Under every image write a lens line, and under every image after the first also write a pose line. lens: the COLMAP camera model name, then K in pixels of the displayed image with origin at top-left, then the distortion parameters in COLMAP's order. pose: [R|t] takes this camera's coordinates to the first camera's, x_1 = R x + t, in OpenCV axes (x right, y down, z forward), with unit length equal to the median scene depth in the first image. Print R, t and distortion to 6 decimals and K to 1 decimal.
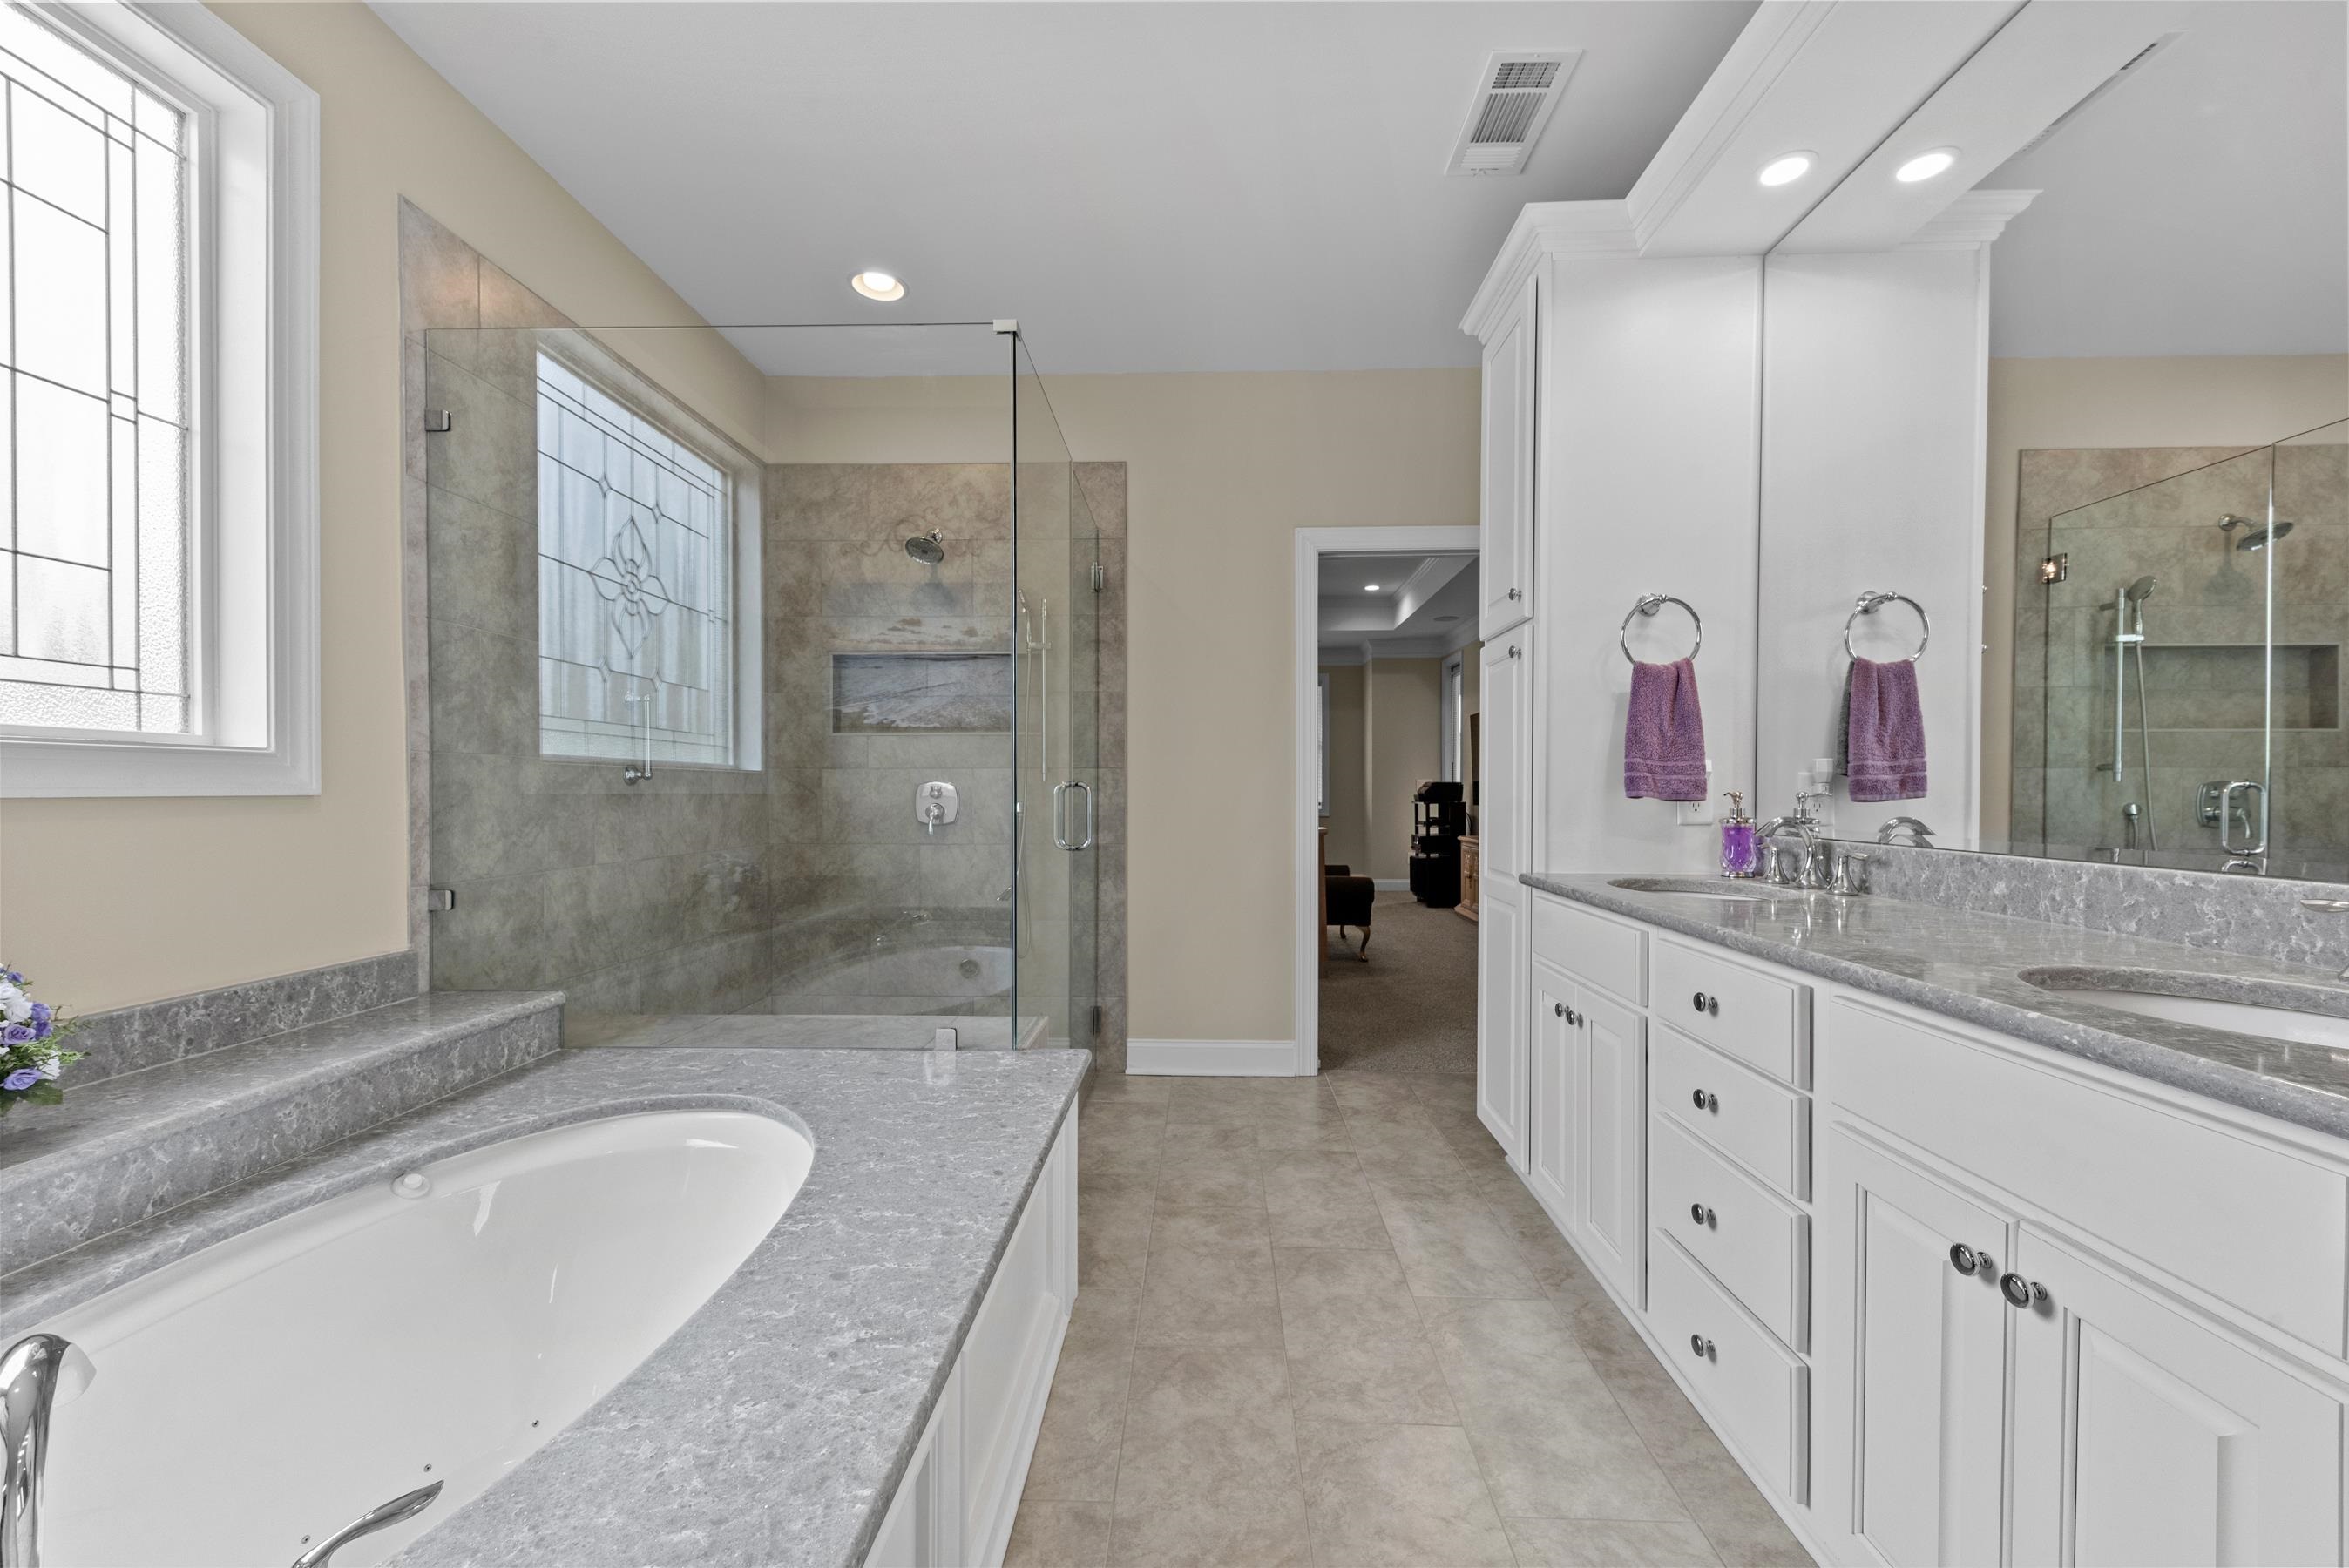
lens RADIAL K [[943.2, 0, 1177.0], [0, 943.2, 801.1], [0, 0, 1]] dist [-0.000013, -0.000082]
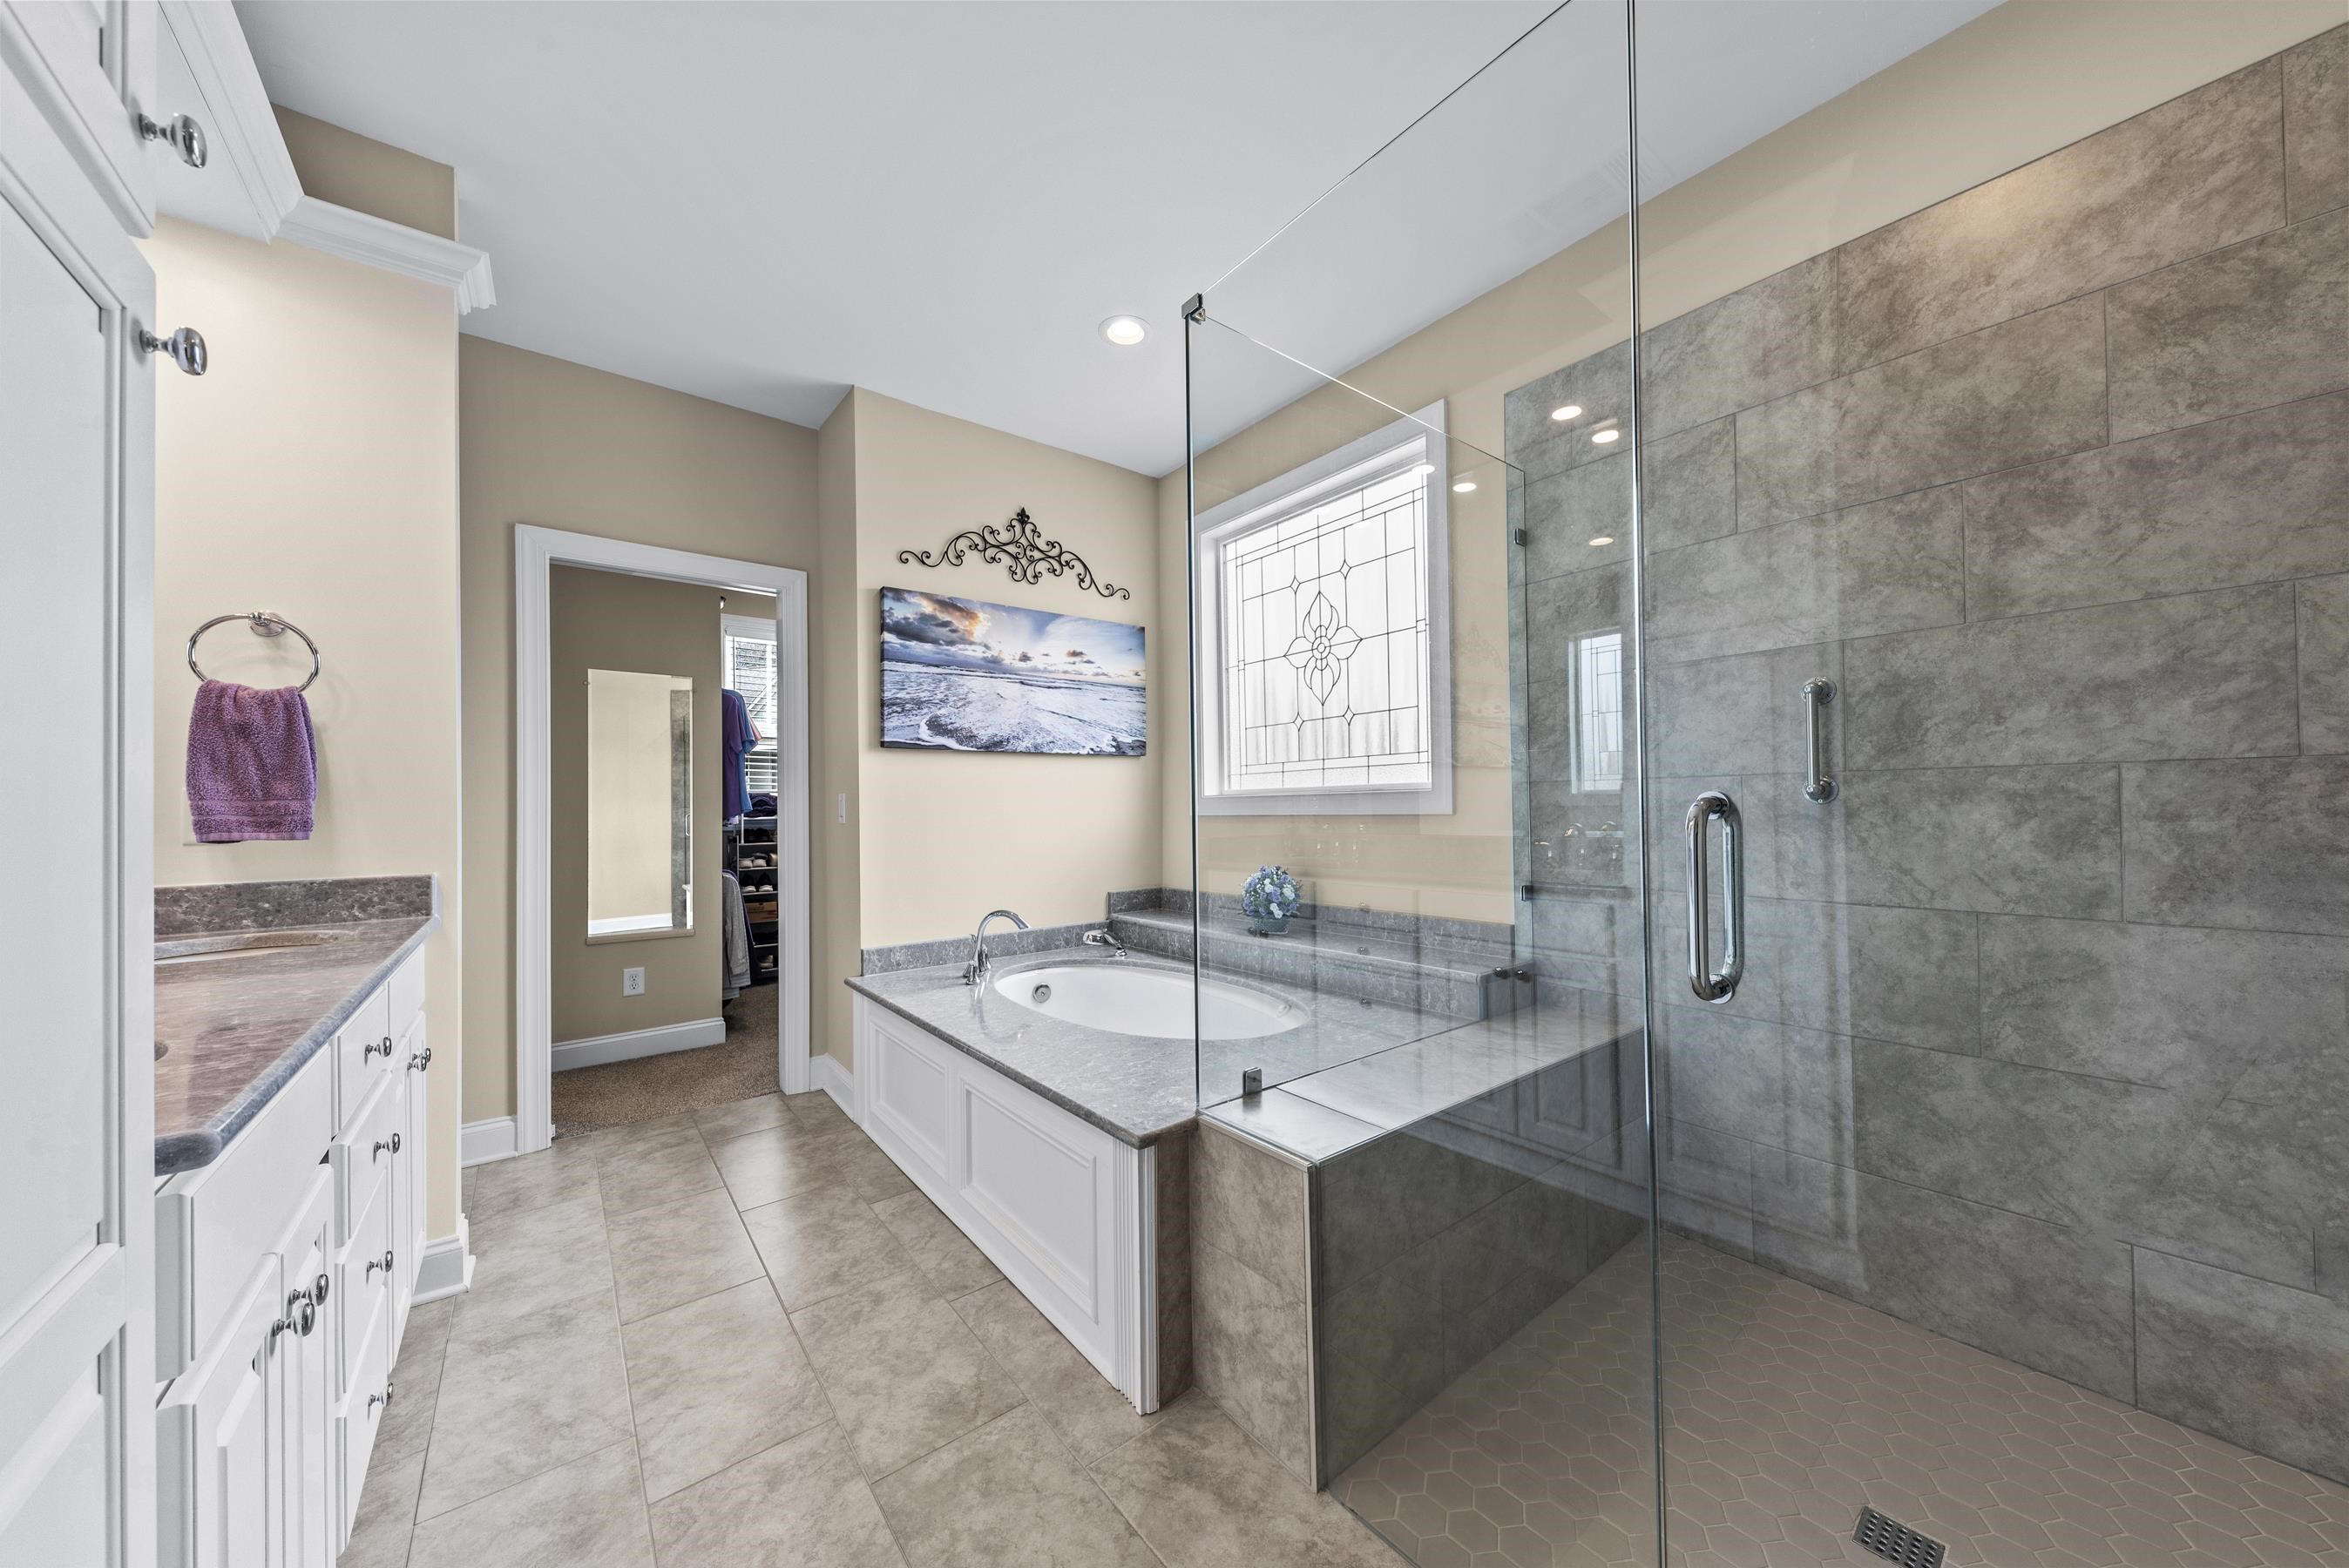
lens RADIAL K [[810.8, 0, 1183.6], [0, 810.8, 795.1], [0, 0, 1]] dist [0.009934, -0.002461]
pose [[-0.767705, 0.000777, -0.640803, 0.430637], [0.006732, 0.999954, -0.006852, -0.038083], [0.640768, -0.009574, -0.767675, 2.050745]]
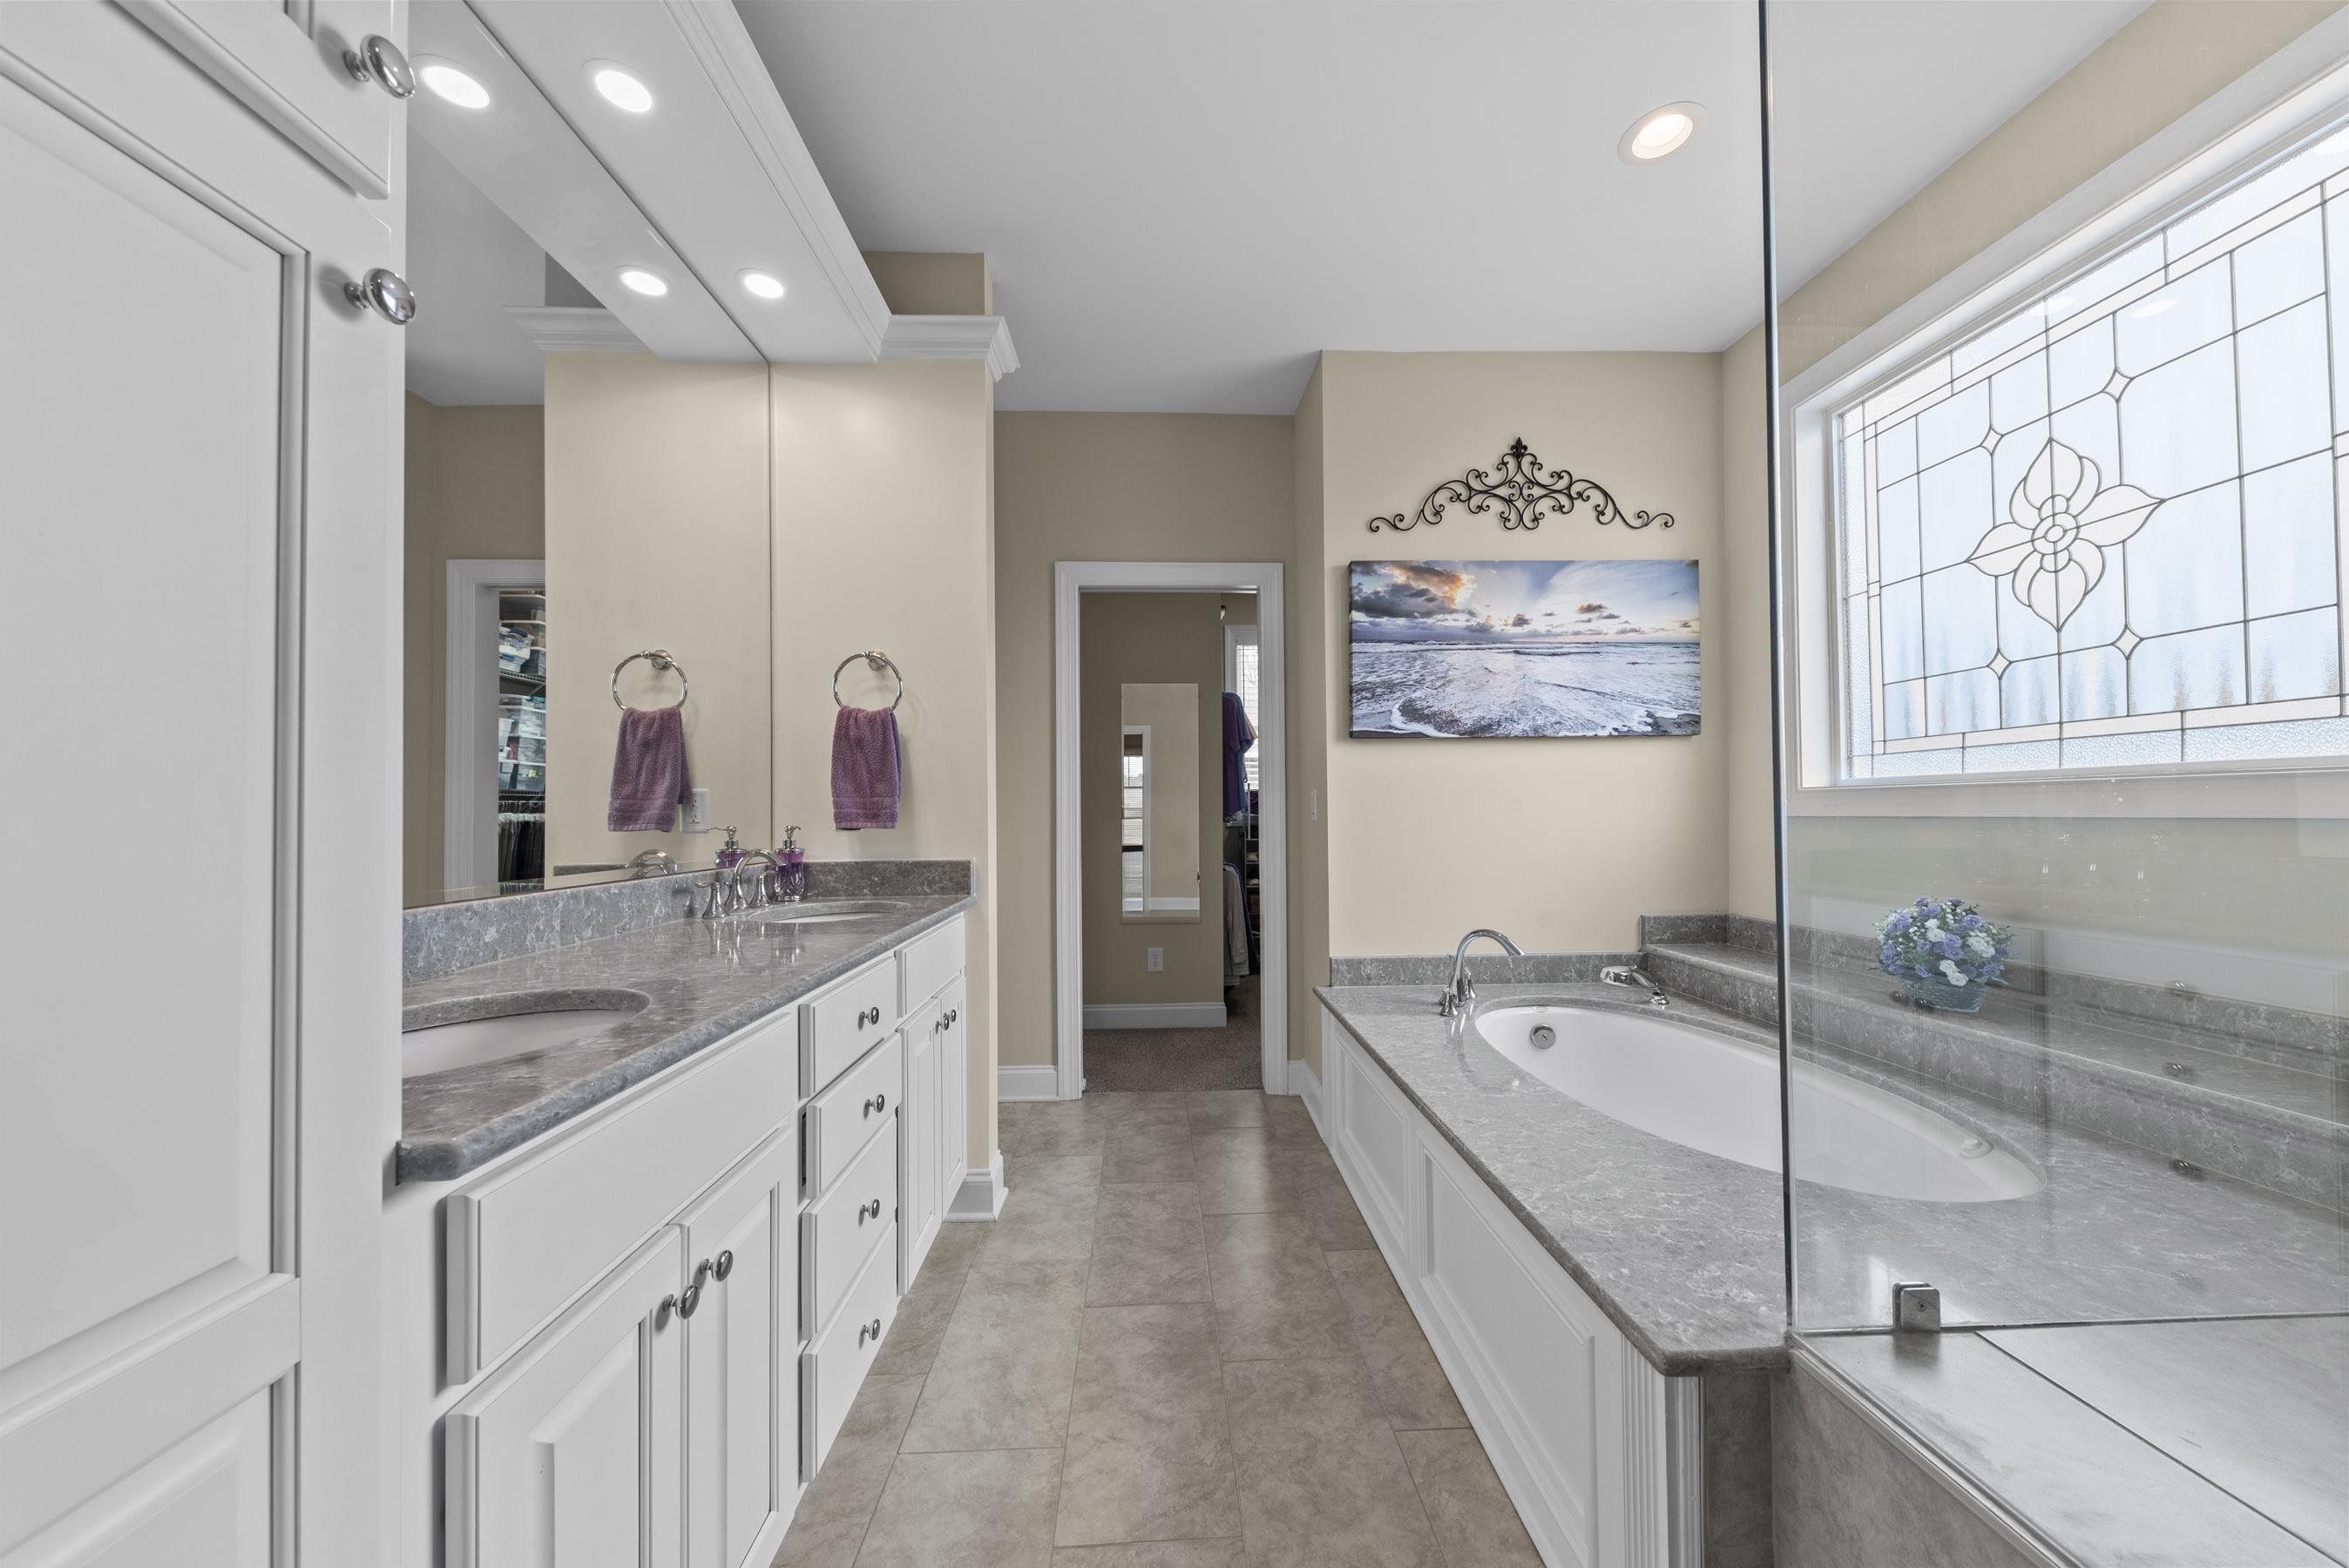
lens RADIAL K [[810.8, 0, 1169.3], [0, 810.8, 798.9], [0, 0, 1]] dist [0.009934, -0.002461]
pose [[-0.998118, 0.007974, -0.060801, 0.243952], [0.008280, 0.999954, -0.004789, -0.032882], [0.060760, -0.005283, -0.998138, 1.839229]]
